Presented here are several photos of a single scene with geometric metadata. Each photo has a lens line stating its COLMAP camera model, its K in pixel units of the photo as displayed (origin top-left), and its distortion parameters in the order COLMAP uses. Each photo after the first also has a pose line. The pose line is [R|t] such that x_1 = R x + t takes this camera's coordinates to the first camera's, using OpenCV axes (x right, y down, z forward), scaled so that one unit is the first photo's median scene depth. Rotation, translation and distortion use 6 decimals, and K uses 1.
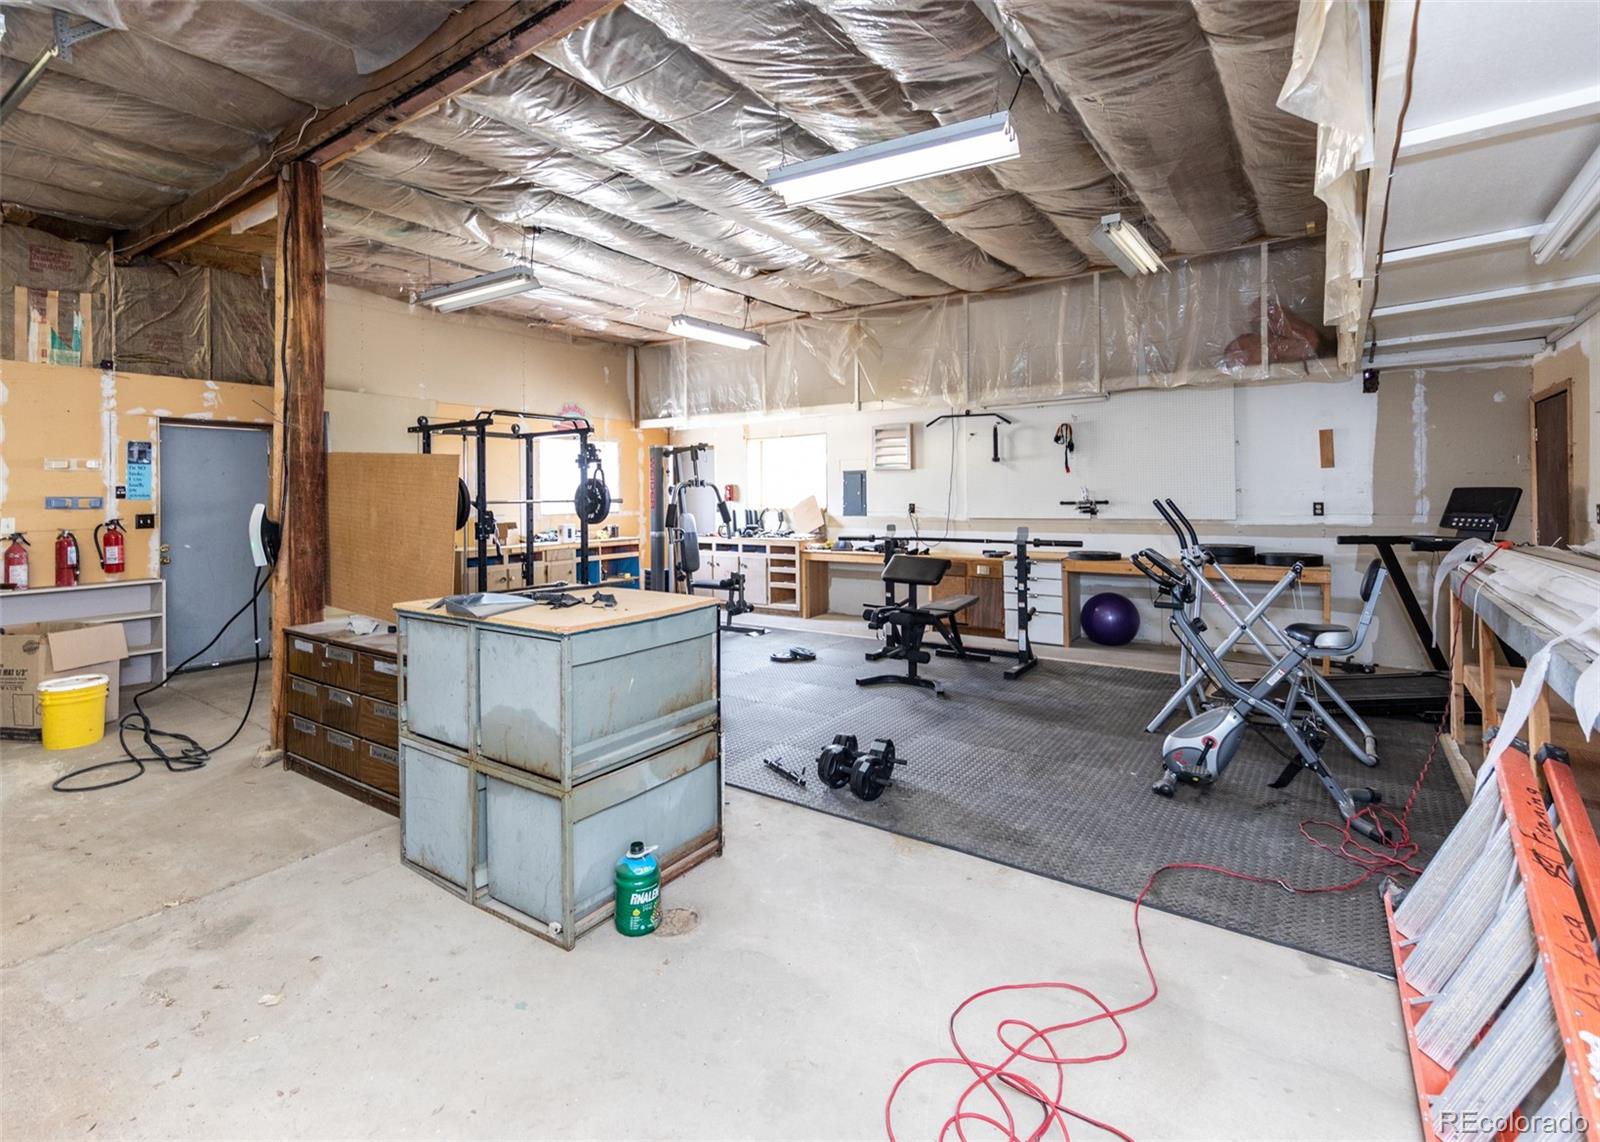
lens RADIAL K [[747.3, 0, 799.1], [0, 747.3, 494.5], [0, 0, 1]] dist [-0.000503, -0.000082]
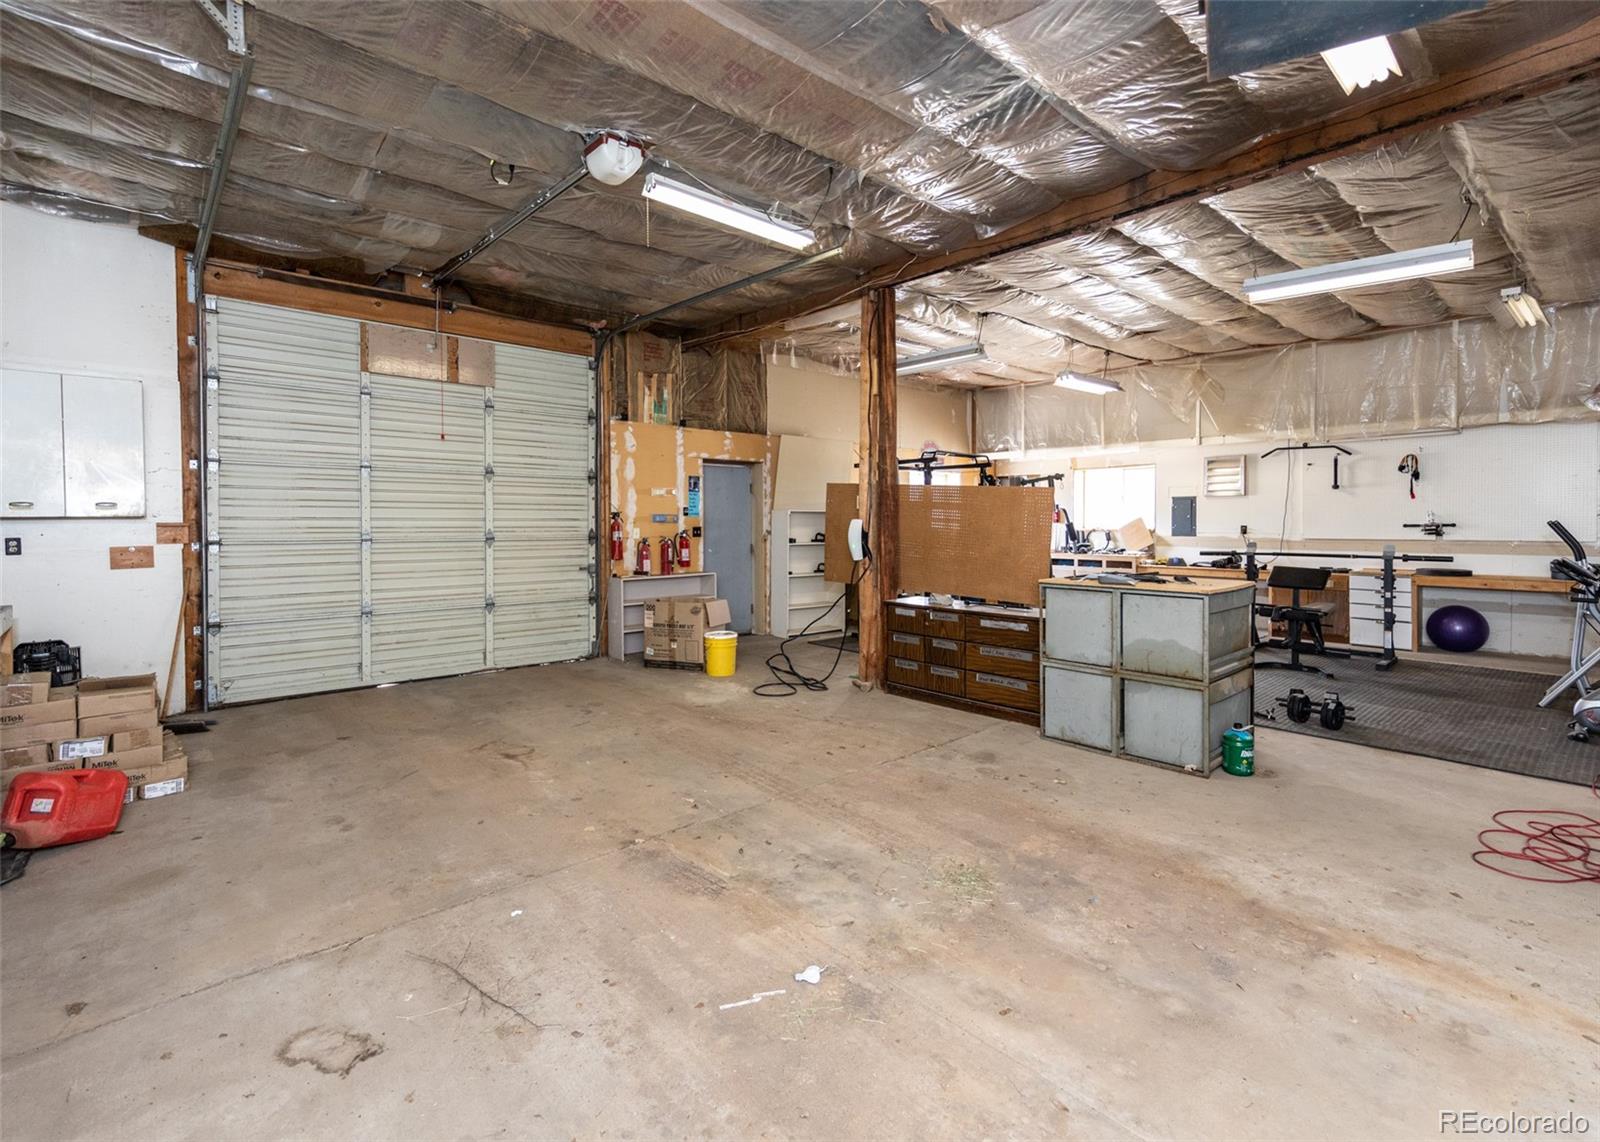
lens RADIAL K [[767.5, 0, 803.0], [0, 767.5, 535.8], [0, 0, 1]] dist [0.000833, -0.000303]
pose [[0.979077, 0.011188, -0.203181, -0.362232], [-0.007074, 0.999755, 0.020961, 0.010710], [0.203365, -0.019085, 0.978917, -0.376229]]
